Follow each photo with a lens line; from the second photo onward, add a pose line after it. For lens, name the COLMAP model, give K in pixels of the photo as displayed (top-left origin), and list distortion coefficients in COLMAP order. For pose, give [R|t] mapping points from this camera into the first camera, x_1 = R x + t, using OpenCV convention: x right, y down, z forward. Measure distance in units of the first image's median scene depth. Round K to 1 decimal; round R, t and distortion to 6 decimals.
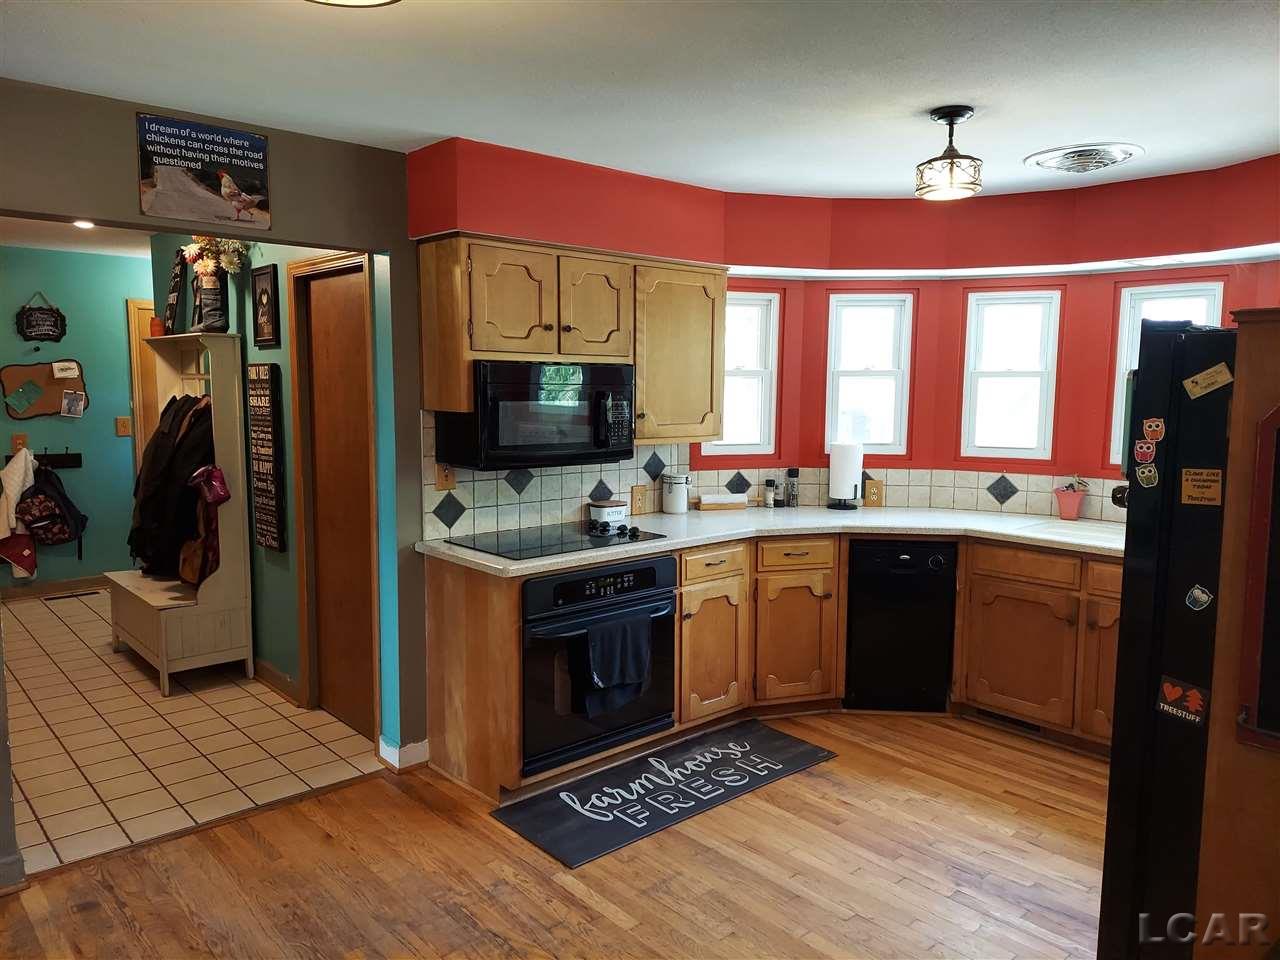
lens RADIAL K [[900.6, 0, 647.0], [0, 900.6, 473.9], [0, 0, 1]] dist [-0.000761, -0.007690]
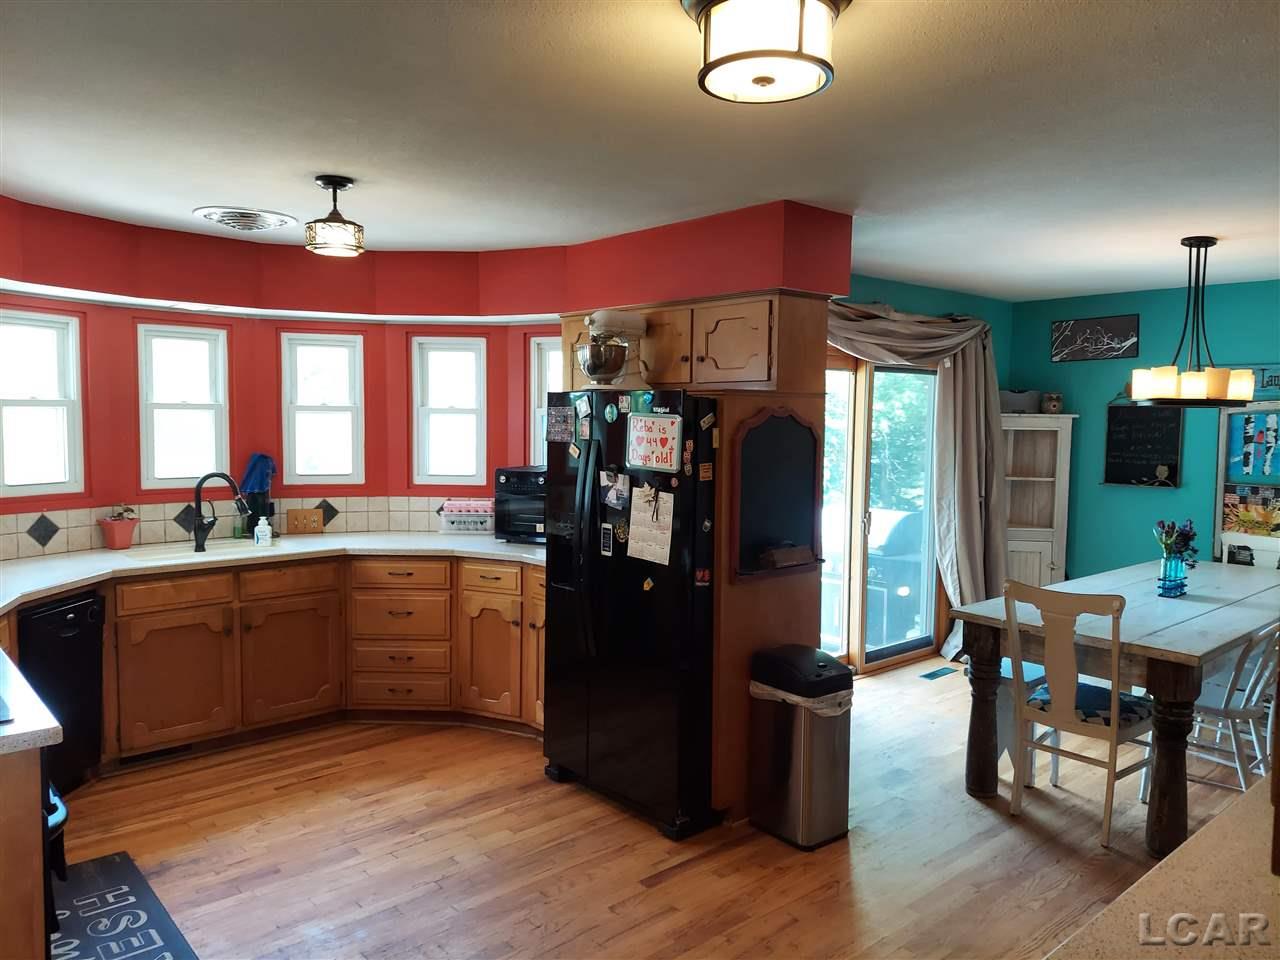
lens RADIAL K [[900.6, 0, 644.1], [0, 900.6, 475.3], [0, 0, 1]] dist [-0.000761, -0.007690]
pose [[-0.001985, -0.076152, 0.997094, -0.645886], [0.090740, 0.992969, 0.076017, -0.065940], [-0.995873, 0.090628, 0.004939, 0.501306]]
